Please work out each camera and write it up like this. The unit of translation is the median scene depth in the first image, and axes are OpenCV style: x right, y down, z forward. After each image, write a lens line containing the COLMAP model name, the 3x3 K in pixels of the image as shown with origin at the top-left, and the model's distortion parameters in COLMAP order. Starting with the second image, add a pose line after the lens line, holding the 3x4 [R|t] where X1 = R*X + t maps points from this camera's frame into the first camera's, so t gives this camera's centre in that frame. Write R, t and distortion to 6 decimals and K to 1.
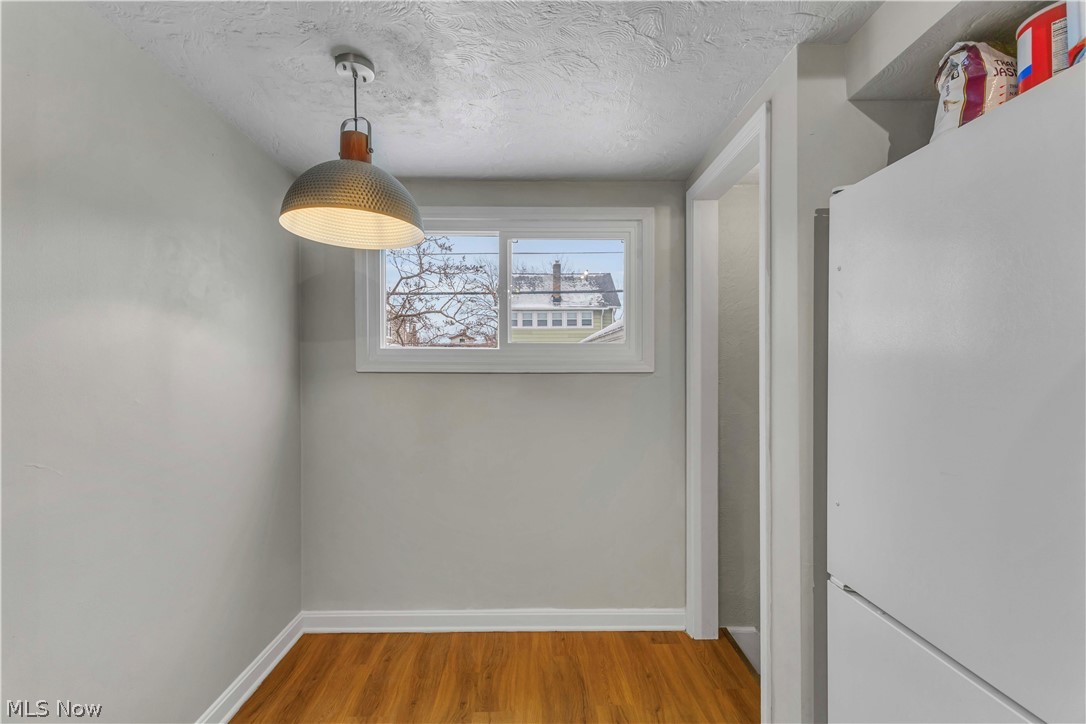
lens RADIAL K [[461.4, 0, 543.0], [0, 461.4, 362.0], [0, 0, 1]] dist [0.016960, -0.000005]
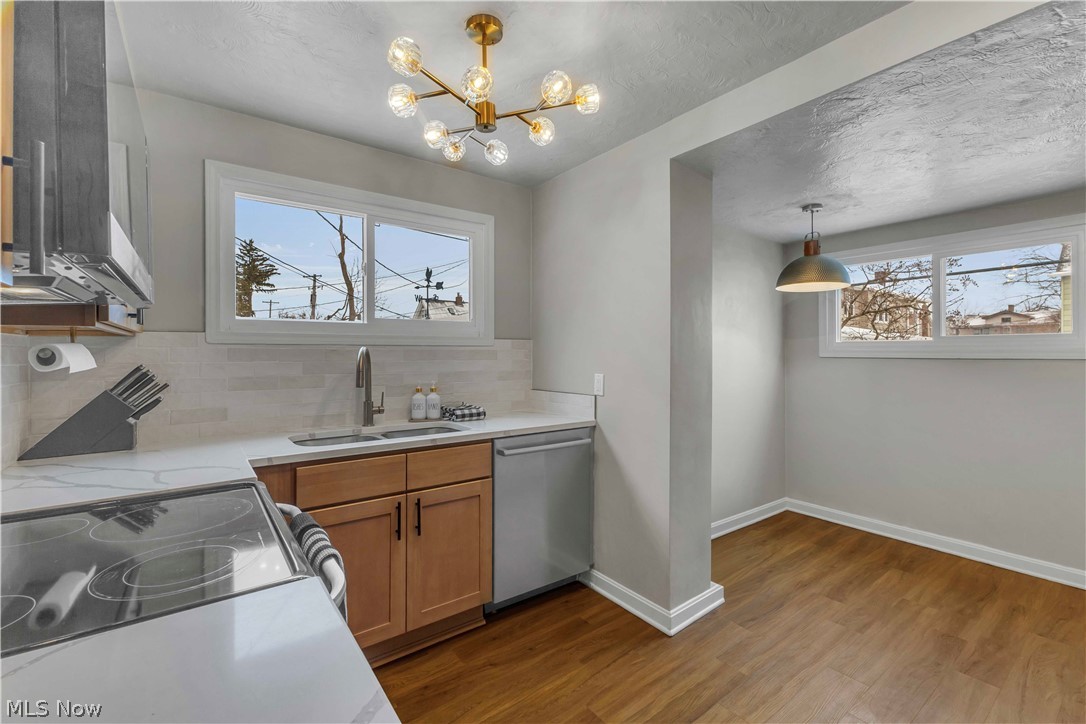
lens RADIAL K [[468.5, 0, 540.3], [0, 468.5, 360.0], [0, 0, 1]] dist [0.007552, -0.000339]
pose [[0.571926, 0.010165, -0.820242, 0.399844], [0.005338, 0.999856, 0.016113, -0.000832], [0.820288, -0.013594, 0.571790, -0.763967]]
